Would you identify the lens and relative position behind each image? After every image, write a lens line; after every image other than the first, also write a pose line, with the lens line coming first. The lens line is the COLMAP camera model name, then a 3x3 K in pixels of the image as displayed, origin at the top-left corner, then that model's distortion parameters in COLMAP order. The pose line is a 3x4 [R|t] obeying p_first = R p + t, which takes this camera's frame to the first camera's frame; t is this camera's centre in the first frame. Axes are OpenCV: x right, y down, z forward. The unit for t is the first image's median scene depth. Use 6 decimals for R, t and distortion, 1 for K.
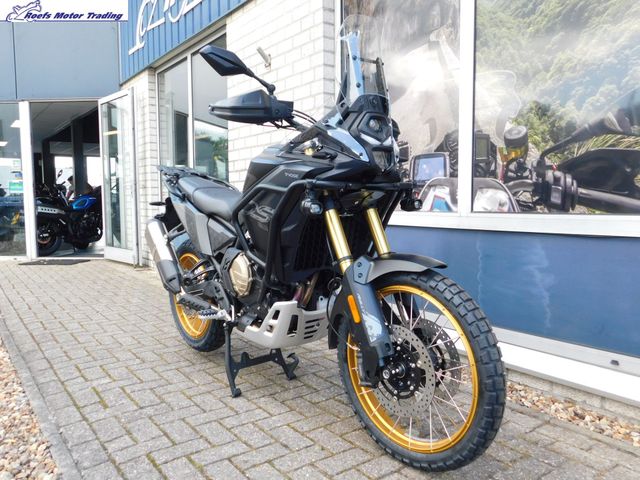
lens RADIAL K [[516.0, 0, 320.0], [0, 516.0, 240.0], [0, 0, 1]] dist [-0.006451, 0.008307]
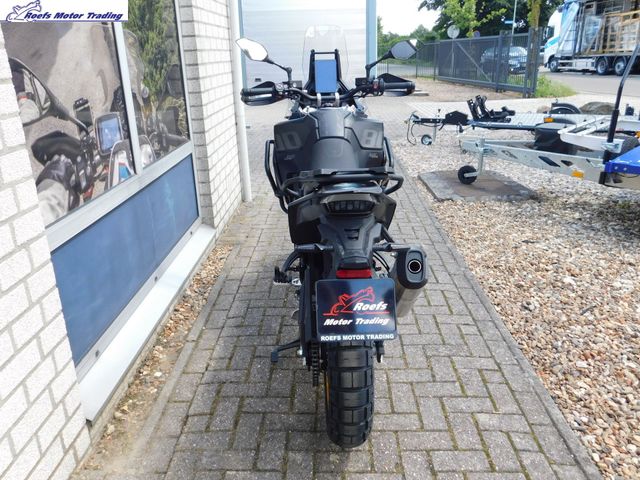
lens RADIAL K [[516.0, 0, 320.0], [0, 516.0, 240.0], [0, 0, 1]] dist [-0.006451, 0.008307]
pose [[-0.794845, -0.178328, 0.580018, -0.669652], [0.082510, 0.915205, 0.394452, -0.332421], [-0.601177, 0.361385, -0.712732, 1.724991]]
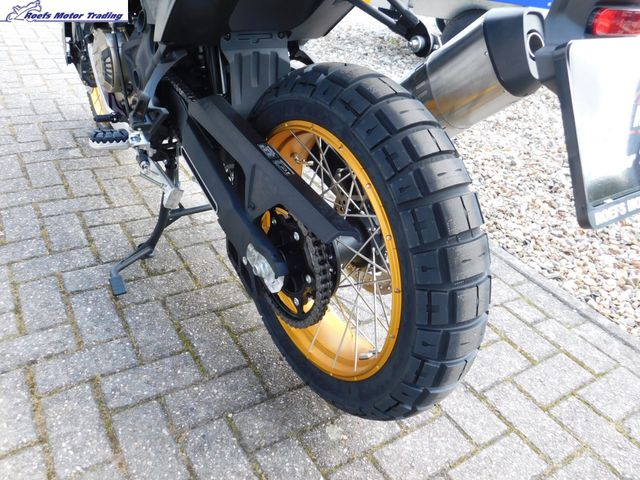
lens RADIAL K [[516.0, 0, 320.0], [0, 516.0, 240.0], [0, 0, 1]] dist [-0.006451, 0.008307]
pose [[-0.993576, -0.112630, 0.011051, -0.270874], [-0.083247, 0.793518, 0.602826, -0.115471], [-0.076665, 0.598033, -0.797796, 1.529338]]
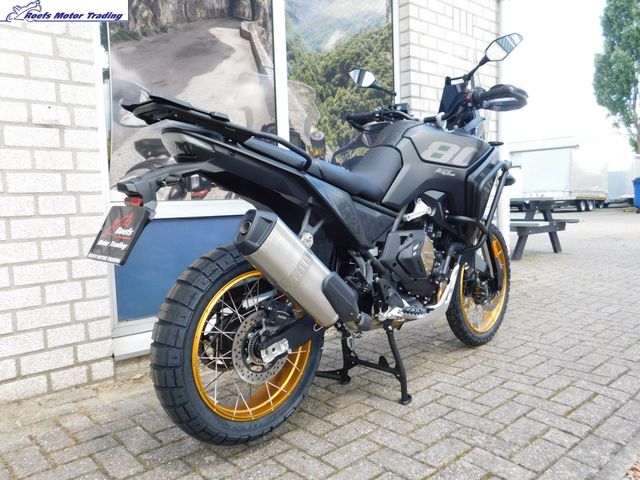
lens RADIAL K [[516.0, 0, 320.0], [0, 516.0, 240.0], [0, 0, 1]] dist [-0.006451, 0.008307]
pose [[-0.108009, -0.071529, 0.991573, -0.966073], [0.112595, 0.990110, 0.083688, -0.053442], [-0.987753, 0.120685, -0.098887, 1.167749]]
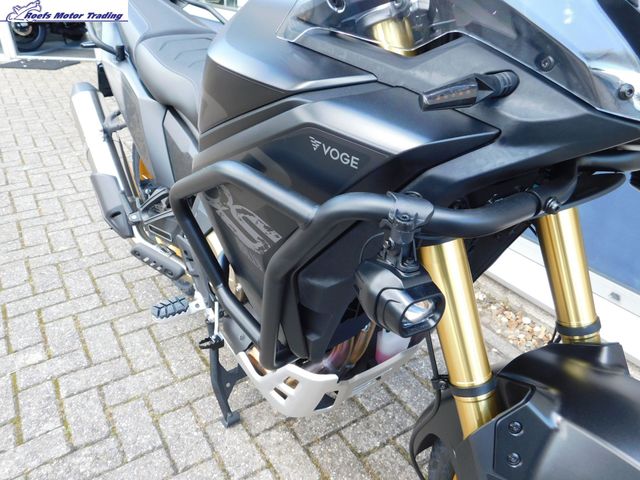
lens RADIAL K [[521.4, 0, 320.6], [0, 521.4, 235.5], [0, 0, 1]] dist [-0.008378, 0.015245]
pose [[0.997304, 0.044480, -0.058369, -0.031644], [-0.017229, 0.915061, 0.402946, -0.142713], [0.071334, -0.400854, 0.913360, 0.524161]]
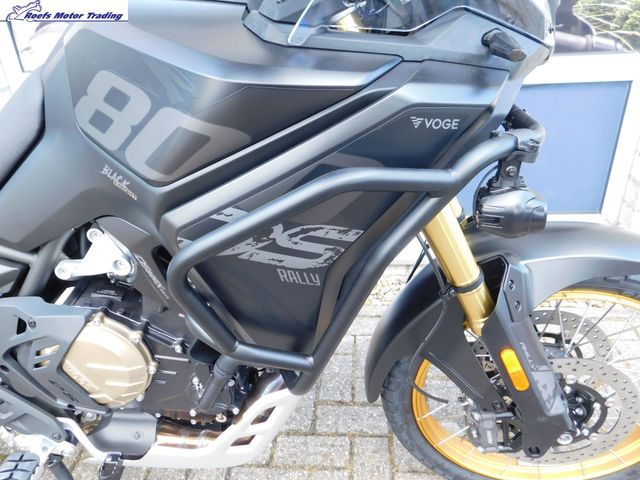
lens RADIAL K [[516.0, 0, 320.0], [0, 516.0, 240.0], [0, 0, 1]] dist [-0.006451, 0.008307]
pose [[0.650540, -0.383104, 0.655766, -0.240699], [0.099609, 0.899031, 0.426406, -0.146264], [-0.752911, -0.212074, 0.623016, 0.607840]]
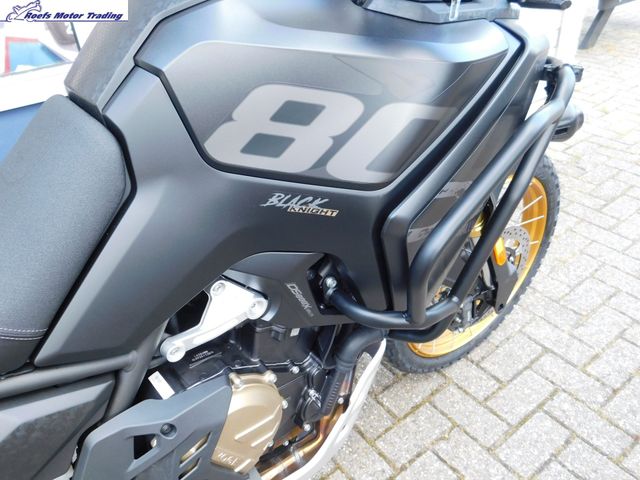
lens RADIAL K [[516.0, 0, 320.0], [0, 516.0, 240.0], [0, 0, 1]] dist [-0.006451, 0.008307]
pose [[-0.020048, -0.558276, 0.829413, -0.328587], [0.136846, 0.820240, 0.555409, -0.187974], [-0.990389, 0.124637, 0.059953, 0.839377]]
